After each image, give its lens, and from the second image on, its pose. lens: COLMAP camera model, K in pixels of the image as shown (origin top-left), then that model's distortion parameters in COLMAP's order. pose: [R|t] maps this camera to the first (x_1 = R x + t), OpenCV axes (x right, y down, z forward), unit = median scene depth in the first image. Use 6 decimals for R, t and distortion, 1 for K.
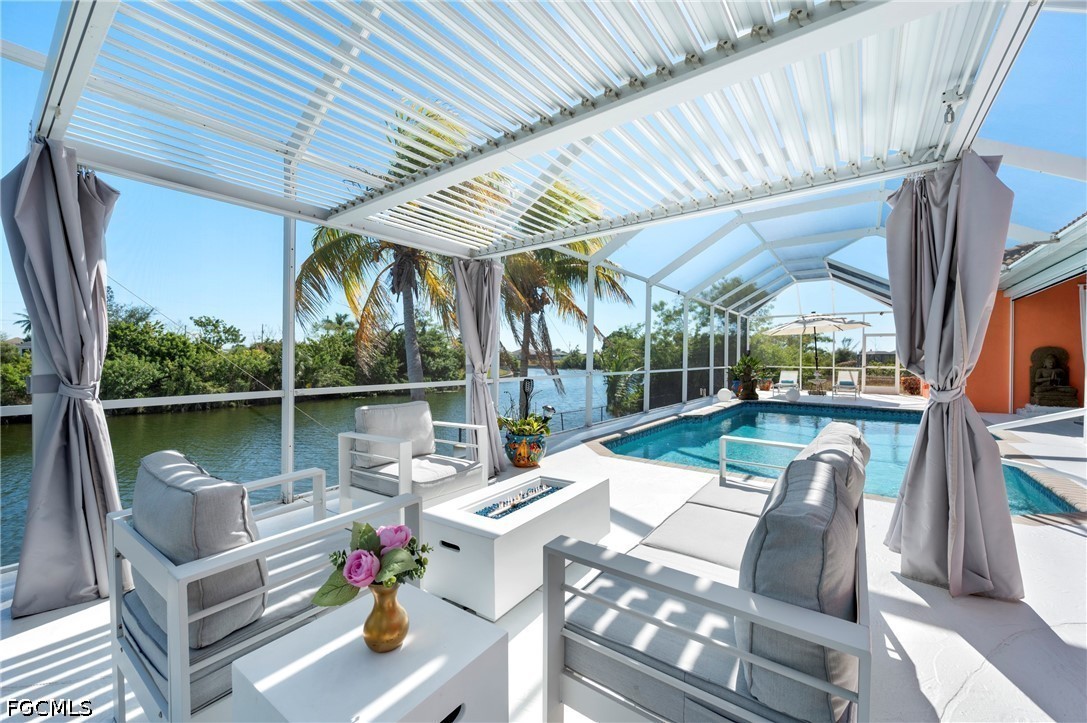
lens RADIAL K [[443.6, 0, 540.5], [0, 443.6, 360.9], [0, 0, 1]] dist [-0.001092, 0.000007]
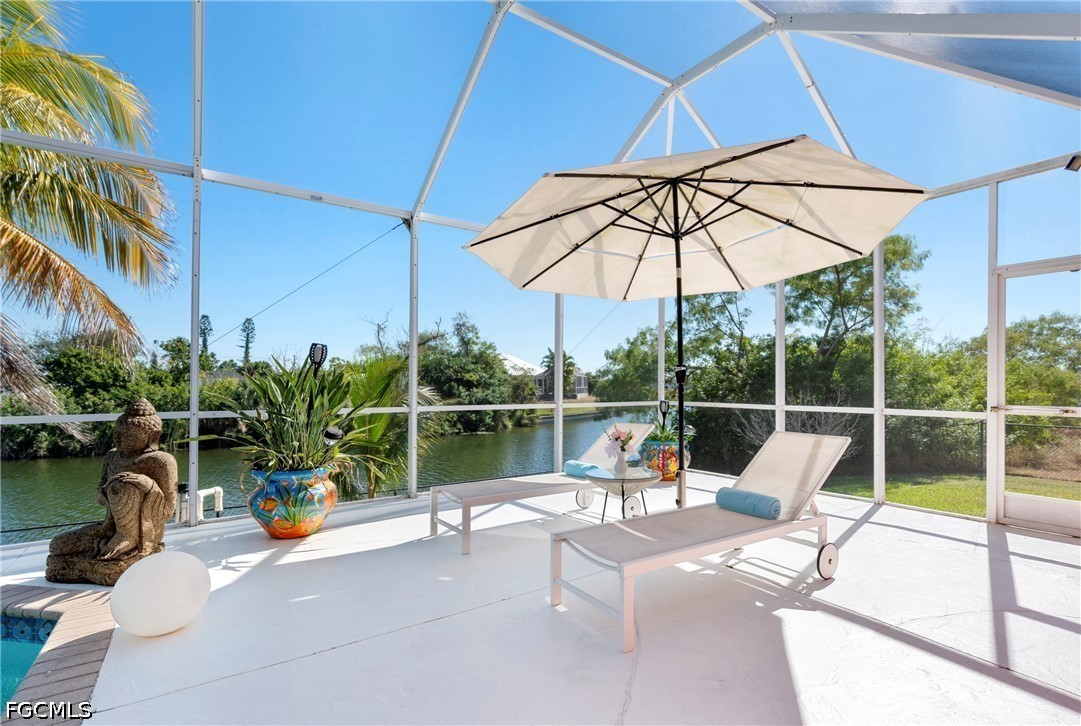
lens RADIAL K [[514.2, 0, 574.0], [0, 514.2, 387.4], [0, 0, 1]] dist [0.004278, 0.000102]
pose [[0.956838, -0.007717, -0.290521, 0.326700], [0.006063, 0.999960, -0.006592, 0.000993], [0.290560, 0.004546, 0.956846, 0.370641]]
